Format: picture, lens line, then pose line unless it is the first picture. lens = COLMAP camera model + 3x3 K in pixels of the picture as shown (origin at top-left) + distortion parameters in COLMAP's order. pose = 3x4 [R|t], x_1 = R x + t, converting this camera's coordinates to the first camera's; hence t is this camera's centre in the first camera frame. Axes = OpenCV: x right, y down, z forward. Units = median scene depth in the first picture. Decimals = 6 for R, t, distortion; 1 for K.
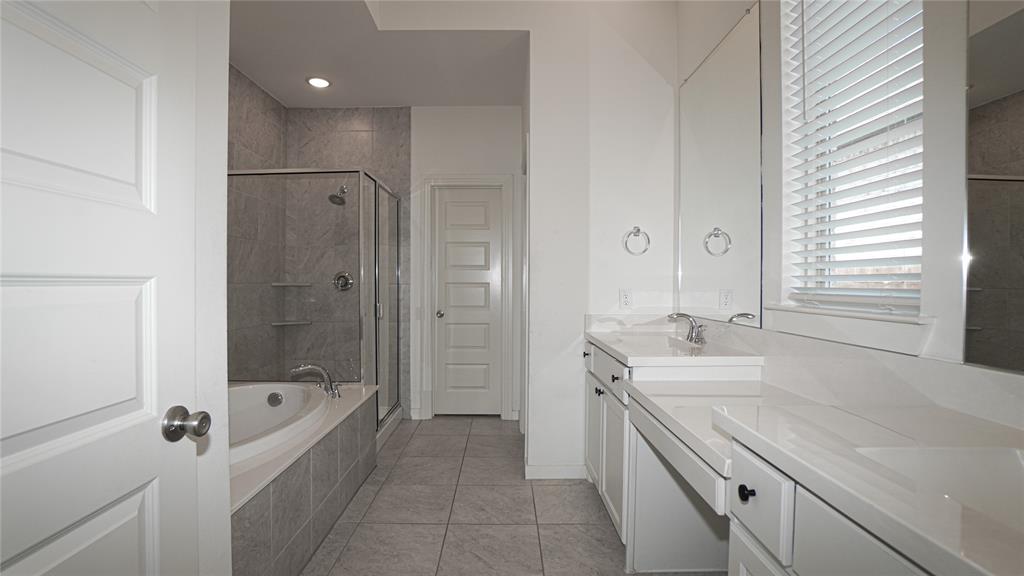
lens RADIAL K [[446.8, 0, 508.1], [0, 446.8, 286.5], [0, 0, 1]] dist [-0.039706, 0.005101]
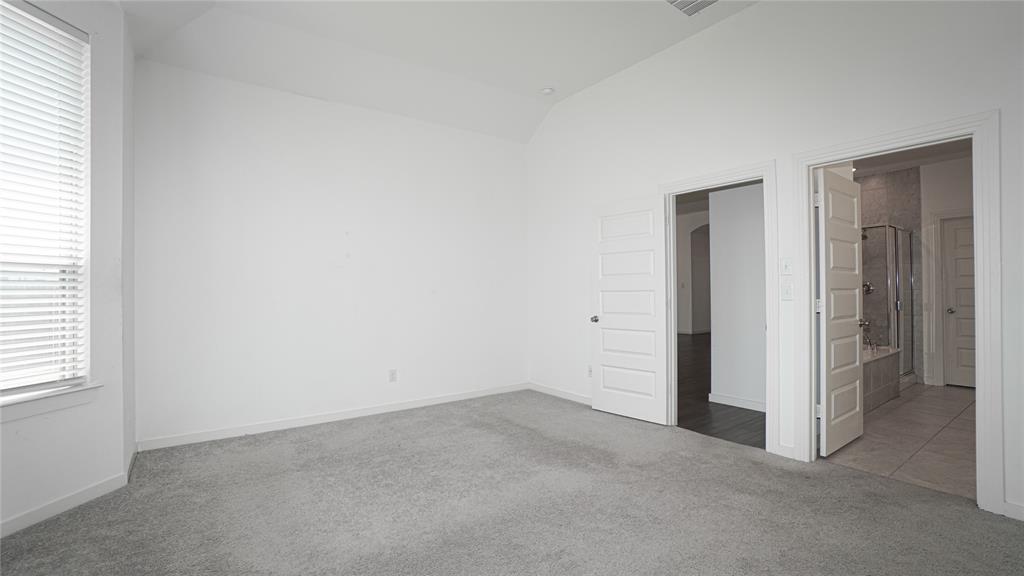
lens RADIAL K [[446.8, 0, 501.4], [0, 446.8, 284.5], [0, 0, 1]] dist [-0.039706, 0.005101]
pose [[0.558429, -0.017136, -0.829375, 0.179279], [-0.010089, 0.999572, -0.027445, 0.030420], [0.829491, 0.023694, 0.558017, -0.910892]]
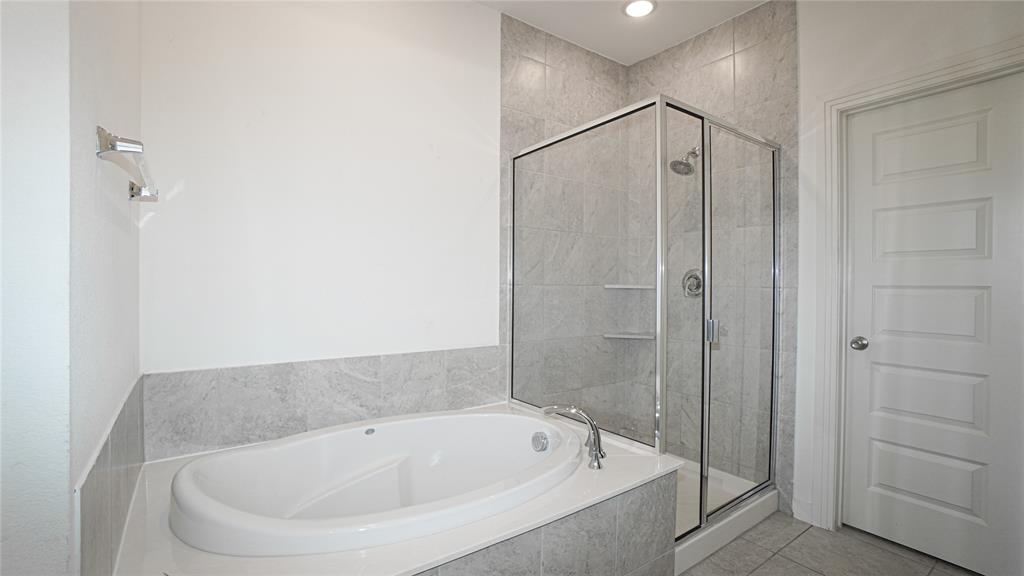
lens RADIAL K [[446.8, 0, 520.7], [0, 446.8, 286.3], [0, 0, 1]] dist [-0.039706, 0.005101]
pose [[0.593173, 0.006058, -0.805052, 0.031827], [-0.012034, 0.999927, -0.001342, -0.002159], [0.804985, 0.010484, 0.593203, 0.363530]]
